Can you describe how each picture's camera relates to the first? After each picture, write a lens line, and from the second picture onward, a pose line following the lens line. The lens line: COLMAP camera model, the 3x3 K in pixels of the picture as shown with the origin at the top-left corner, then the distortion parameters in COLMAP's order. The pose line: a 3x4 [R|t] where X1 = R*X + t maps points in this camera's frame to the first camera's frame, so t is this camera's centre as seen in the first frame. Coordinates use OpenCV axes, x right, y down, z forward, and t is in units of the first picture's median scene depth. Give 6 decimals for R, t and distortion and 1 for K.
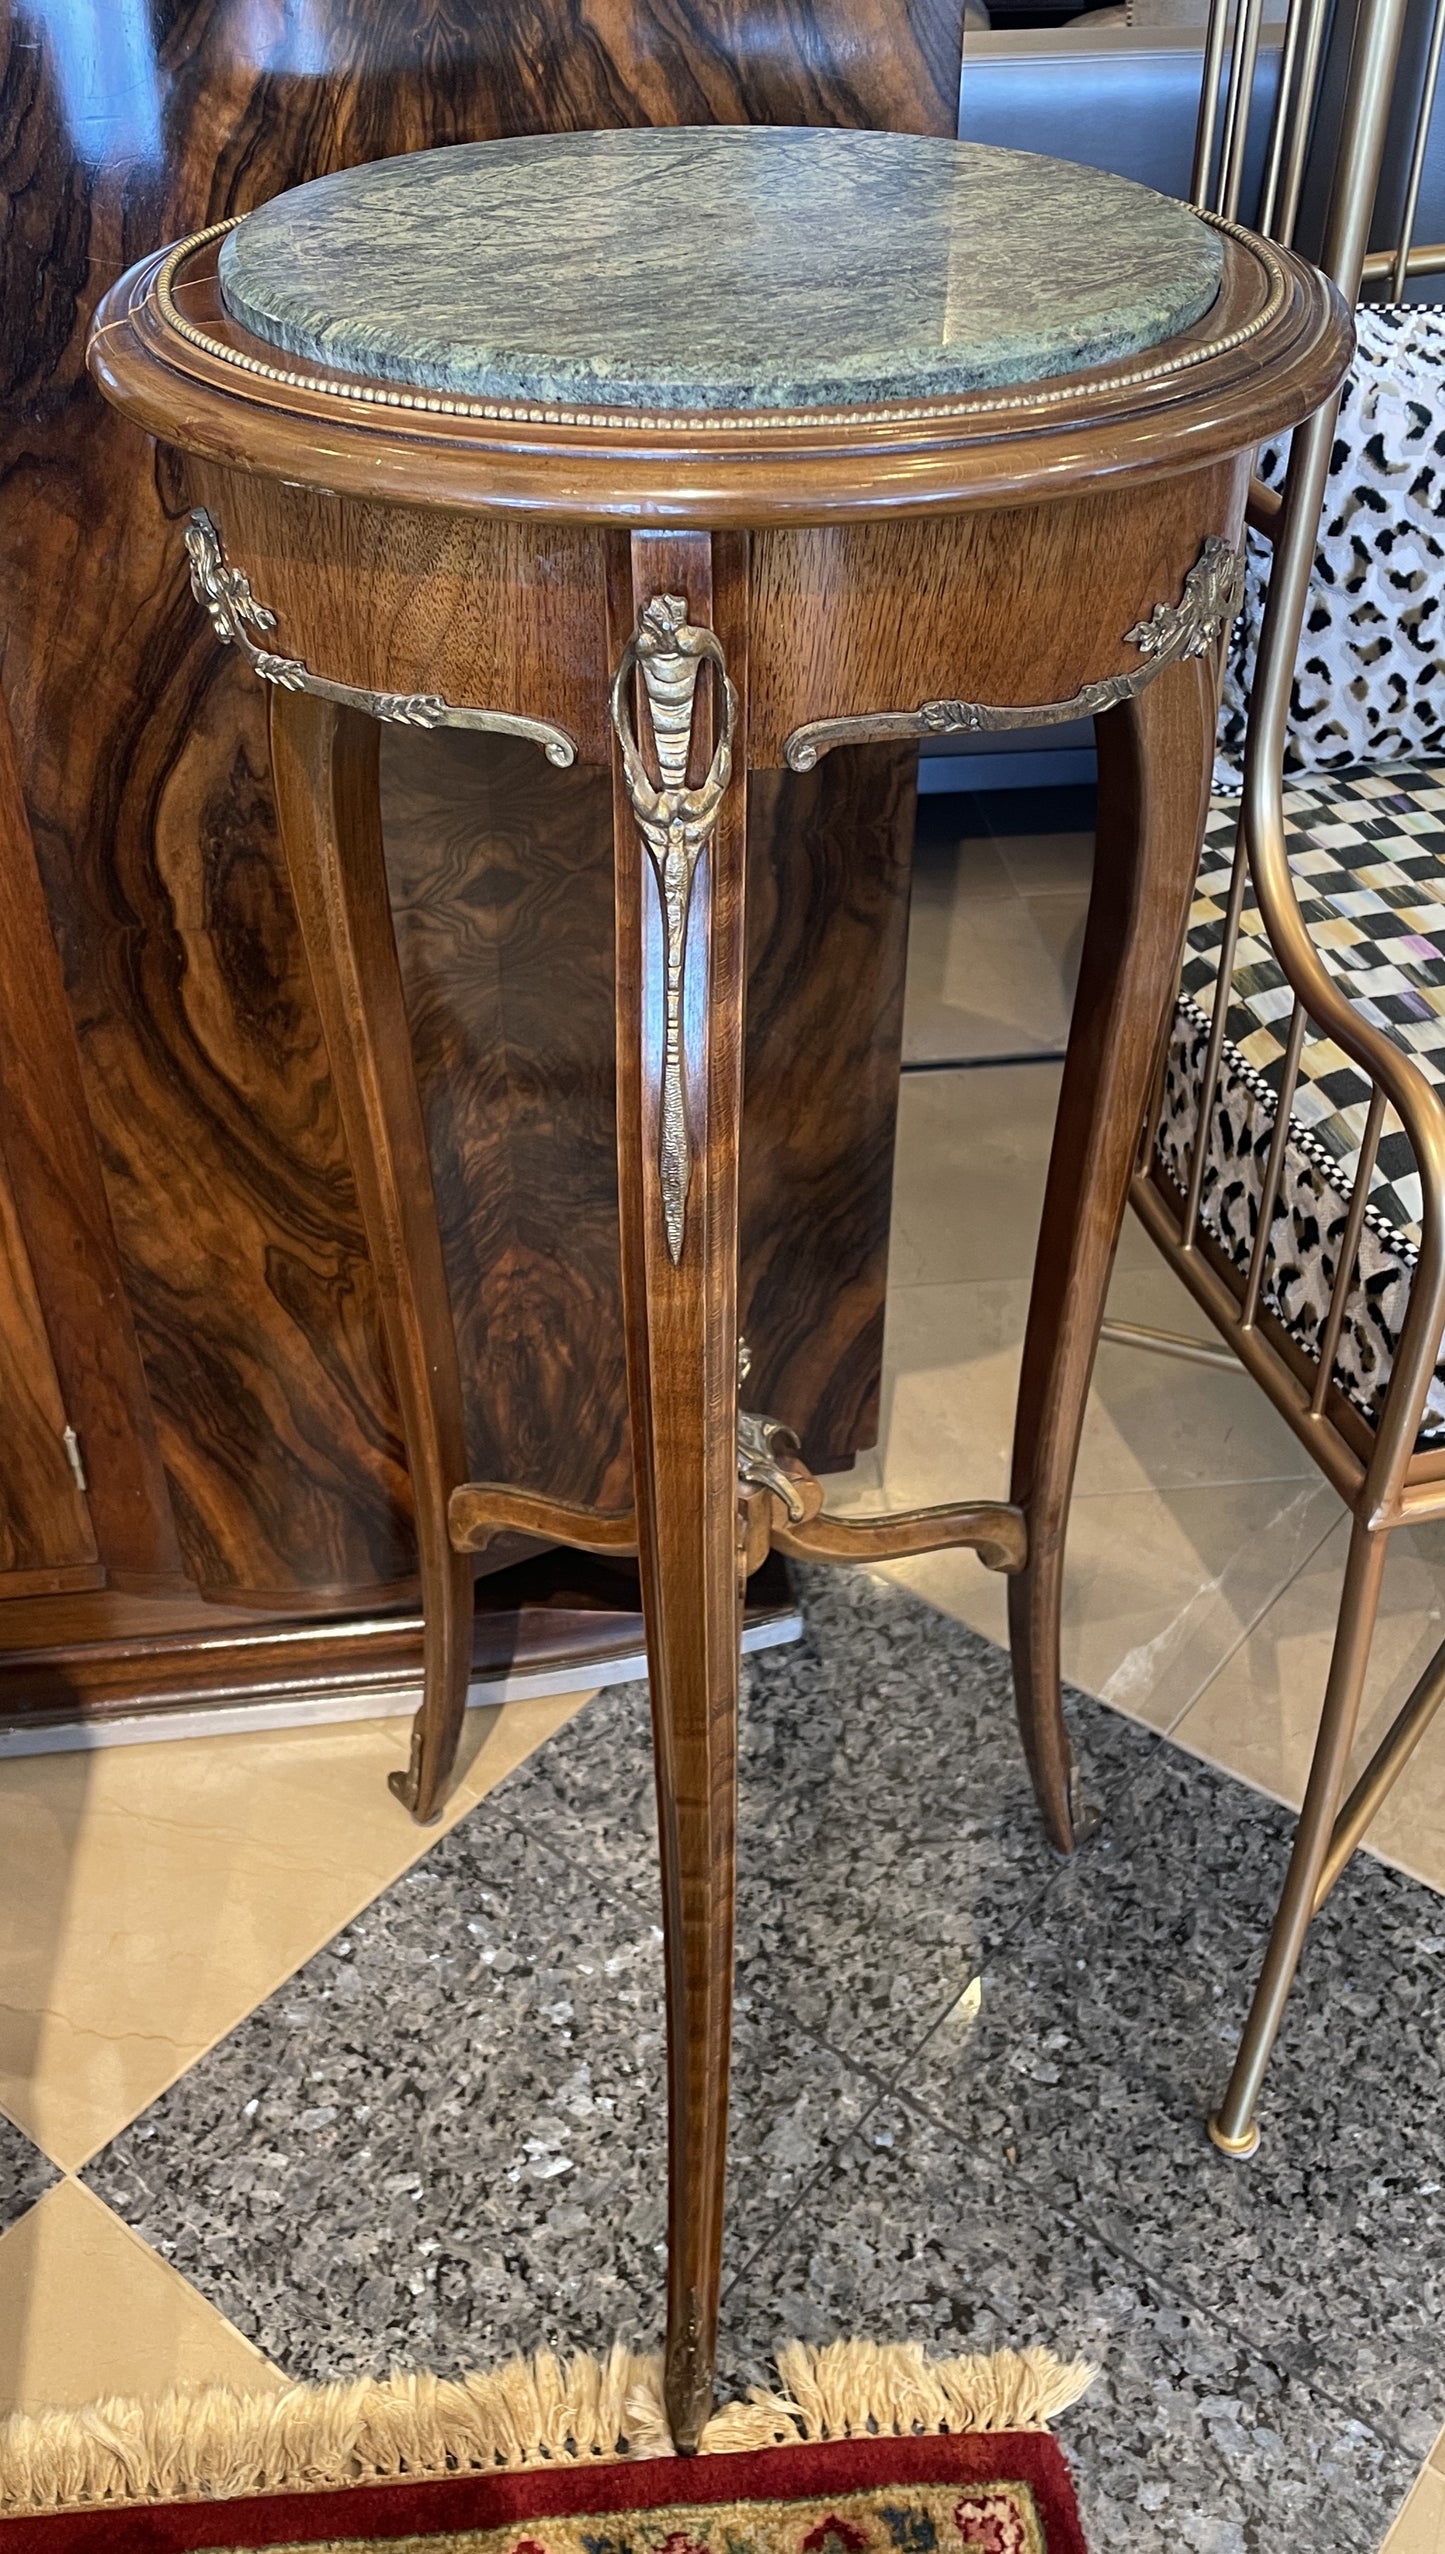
lens RADIAL K [[2152.5, 0, 755.4], [0, 2152.5, 1170.8], [0, 0, 1]] dist [0.057519, -0.077623]
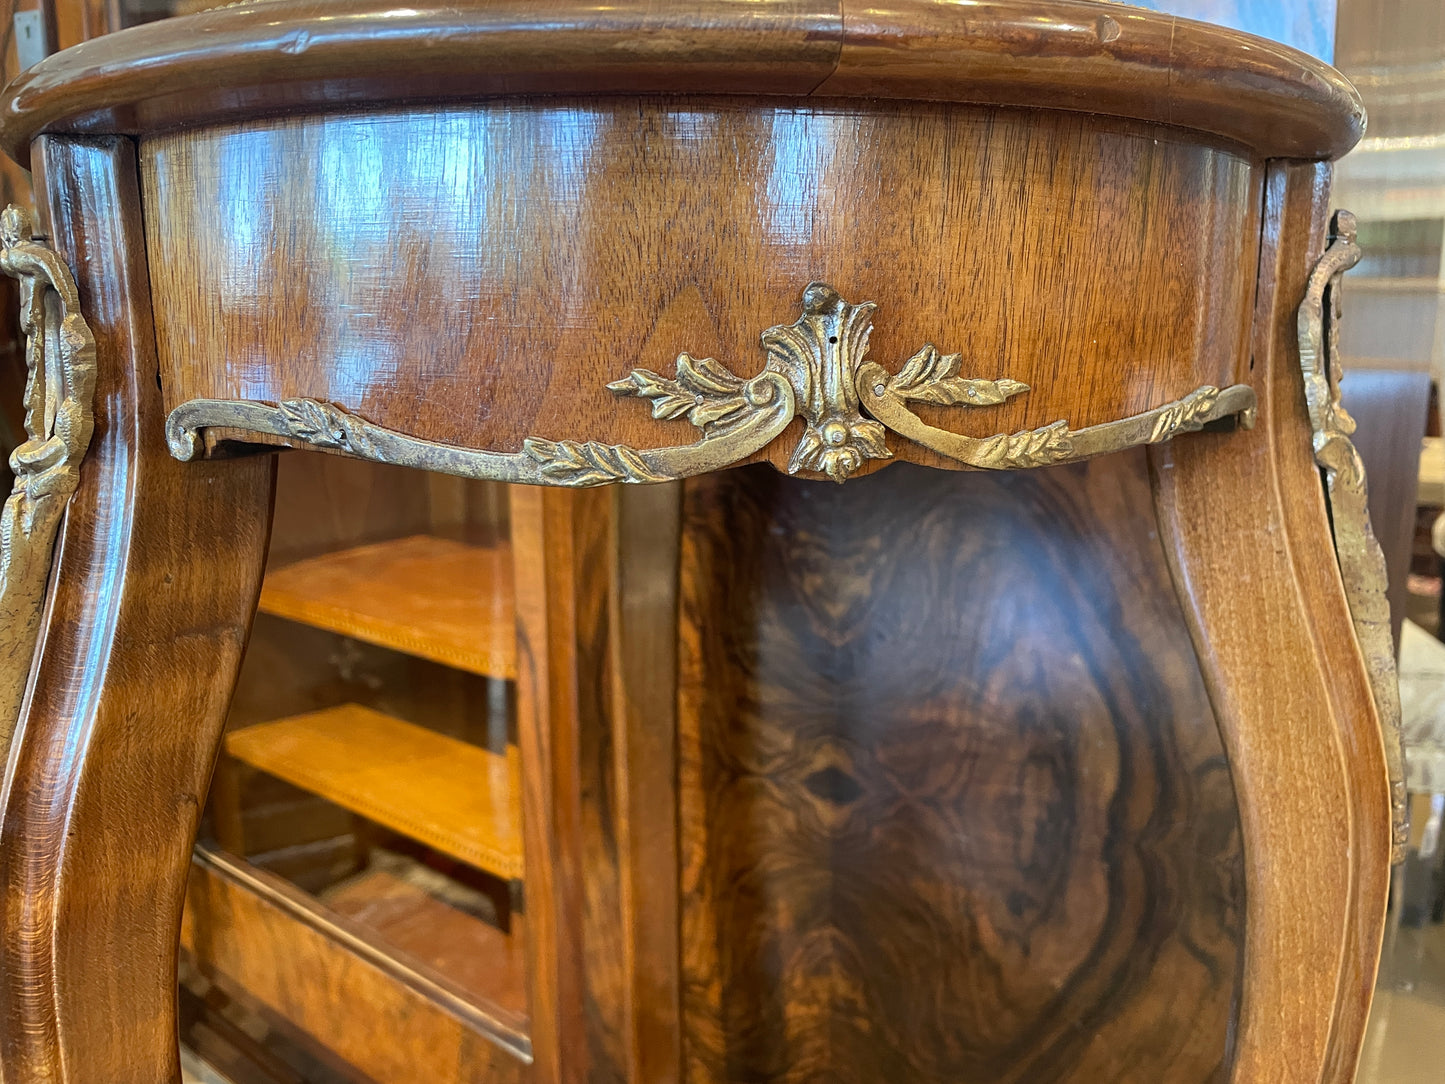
lens RADIAL K [[1115.9, 0, 742.8], [0, 1115.9, 514.9], [0, 0, 1]] dist [0.065230, -0.105478]
pose [[0.687779, 0.115279, -0.716709, 0.258227], [-0.410932, 0.875715, -0.253491, -0.080185], [0.598411, 0.468864, 0.649670, 0.470522]]
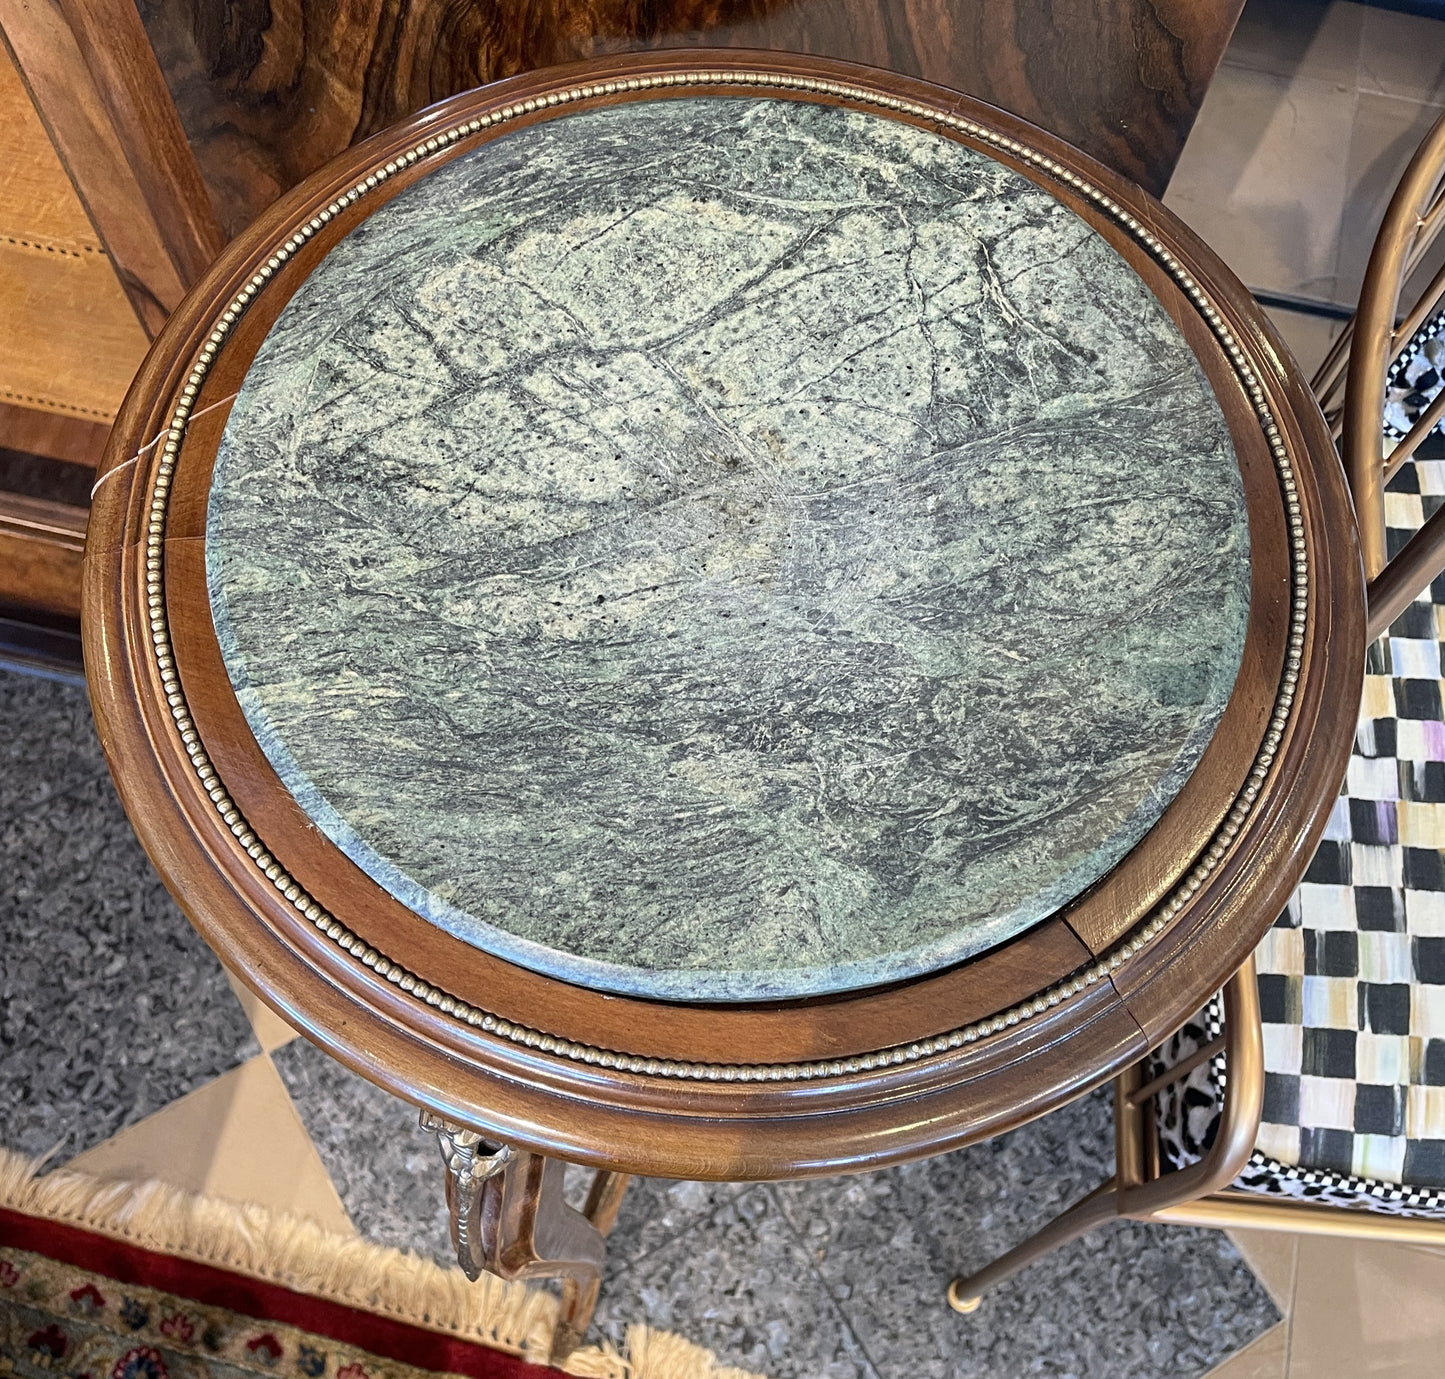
lens RADIAL K [[1560.6, 0, 743.8], [0, 1560.6, 740.5], [0, 0, 1]] dist [0.049024, 0.000000]
pose [[0.935093, 0.339467, -0.101796, 0.058403], [-0.236302, 0.811279, 0.534778, -0.445518], [0.264124, -0.476013, 0.838839, 0.231327]]
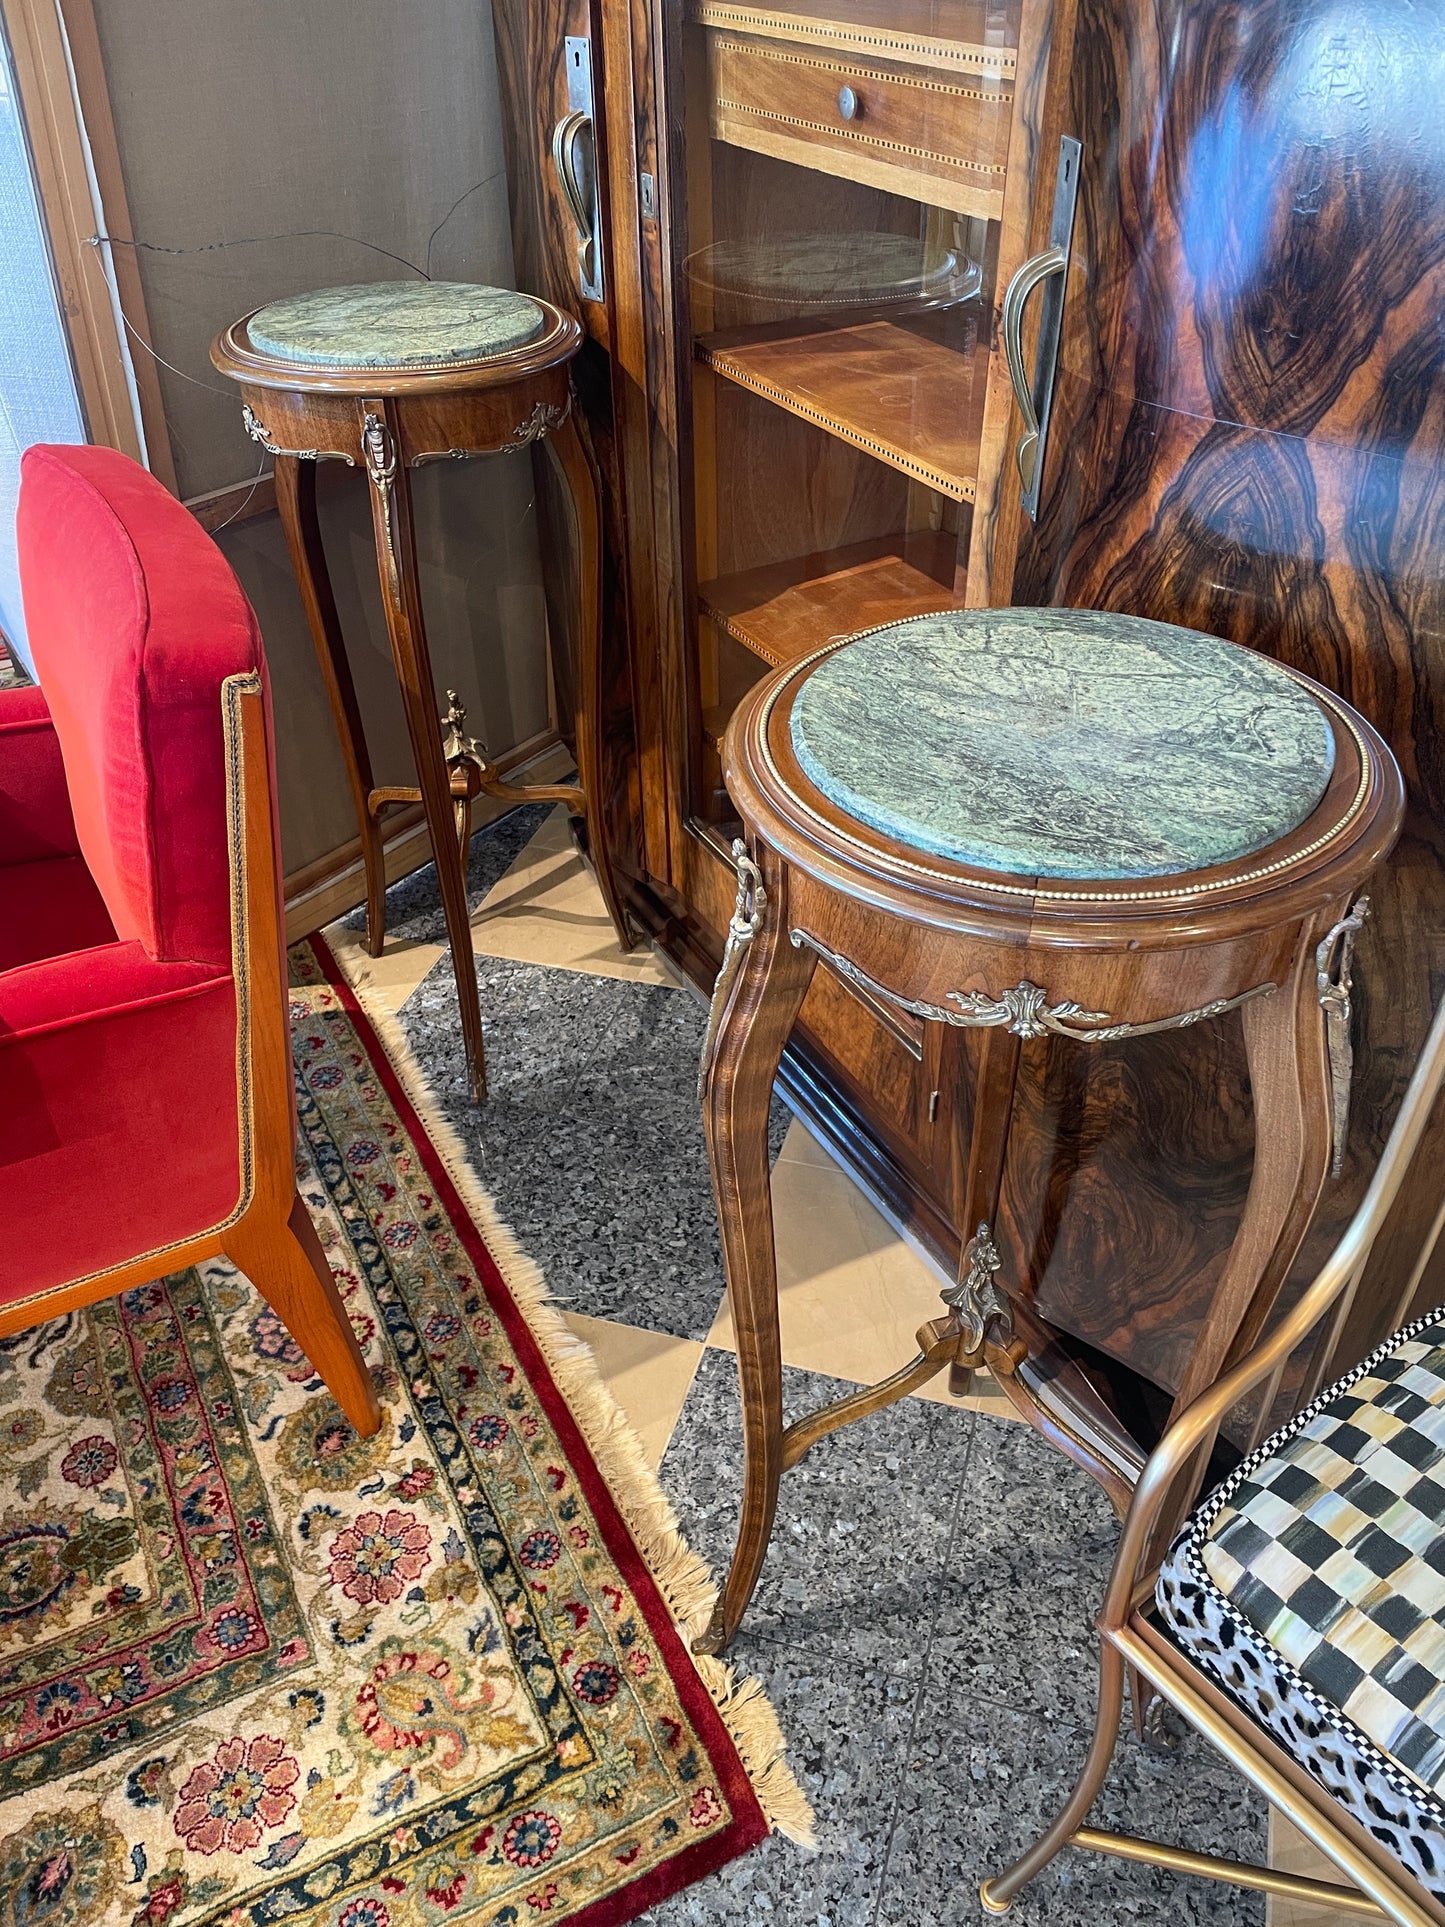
lens RADIAL K [[1488.2, 0, 748.2], [0, 1488.2, 982.8], [0, 0, 1]] dist [0.065230, -0.105478]
pose [[0.371458, 0.567739, -0.734637, 0.597644], [-0.534600, 0.777709, 0.330714, -0.336168], [0.759093, 0.269891, 0.592399, 0.062458]]
